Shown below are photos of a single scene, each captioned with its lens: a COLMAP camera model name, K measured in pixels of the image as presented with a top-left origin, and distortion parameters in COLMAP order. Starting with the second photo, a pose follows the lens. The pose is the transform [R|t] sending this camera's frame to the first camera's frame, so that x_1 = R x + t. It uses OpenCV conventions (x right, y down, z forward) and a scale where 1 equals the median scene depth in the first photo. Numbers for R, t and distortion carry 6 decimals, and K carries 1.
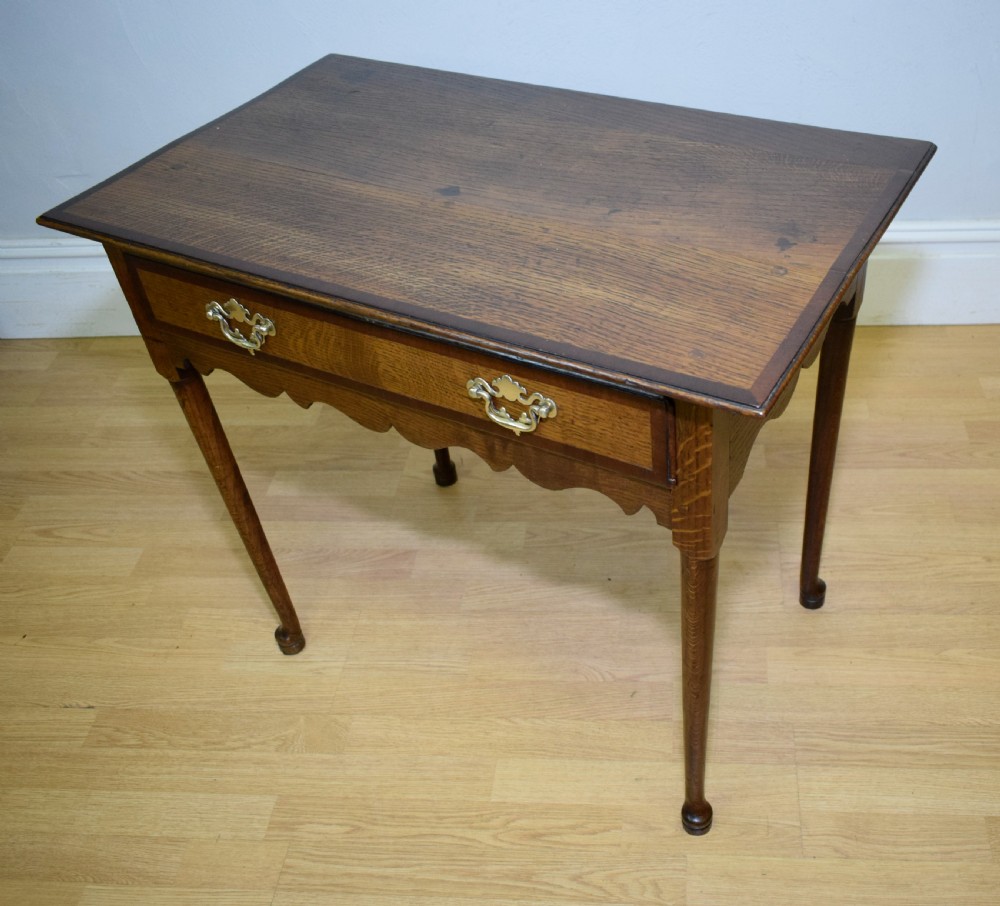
lens RADIAL K [[1052.7, 0, 599.4], [0, 1052.7, 460.7], [0, 0, 1]] dist [-0.018705, 0.000223]
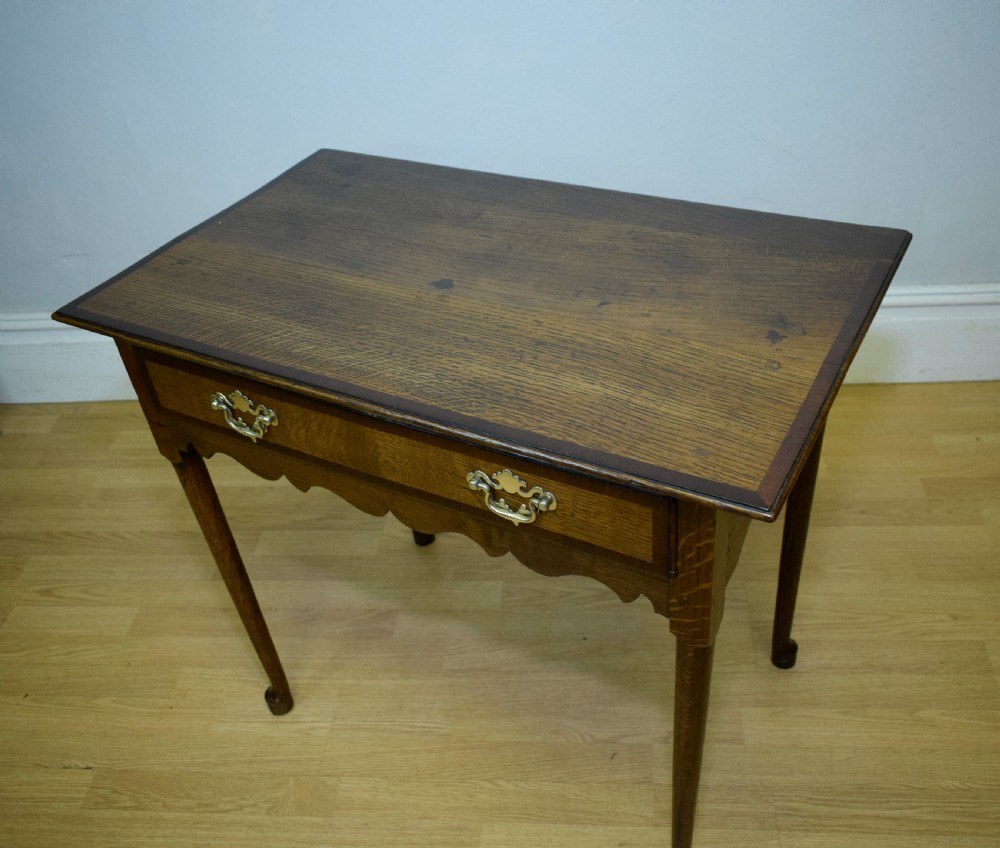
lens RADIAL K [[975.0, 0, 516.5], [0, 975.0, 430.3], [0, 0, 1]] dist [-0.016364, -0.001136]
pose [[0.999591, -0.009934, -0.026801, -0.041342], [0.008321, 0.998185, -0.059645, -0.048441], [0.027345, 0.059397, 0.997860, 0.040184]]
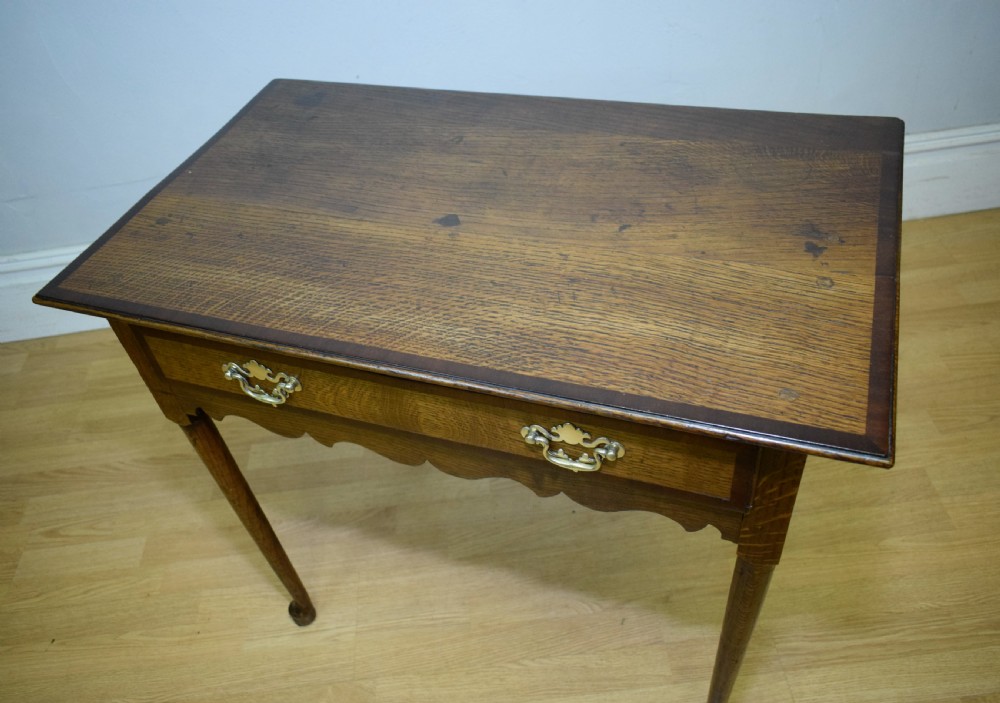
lens RADIAL K [[811.8, 0, 488.7], [0, 811.8, 355.5], [0, 0, 1]] dist [-0.017987, 0.002099]
pose [[0.989269, -0.132076, 0.062472, -0.156114], [0.129329, 0.990527, 0.046161, -0.145830], [-0.067977, -0.037586, 0.996979, 0.197178]]
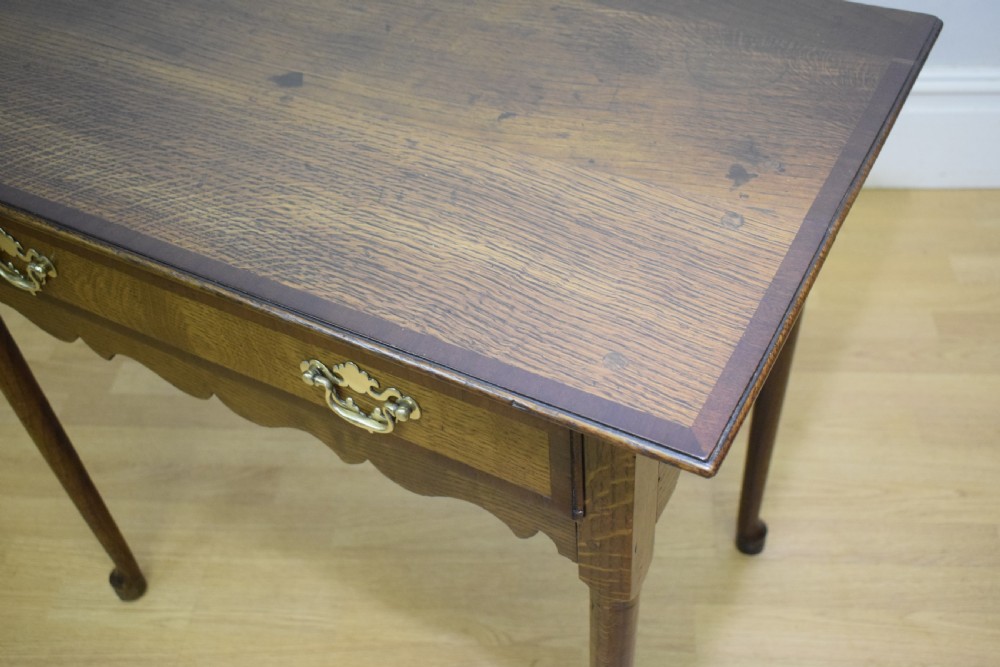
lens RADIAL K [[1082.7, 0, 500.0], [0, 1082.7, 333.5], [0, 0, 1]] dist [-0.020425, -0.009173]
pose [[0.999867, 0.008948, -0.013668, 0.018500], [-0.008044, 0.997862, 0.064864, -0.116311], [0.014219, -0.064745, 0.997801, 0.202207]]
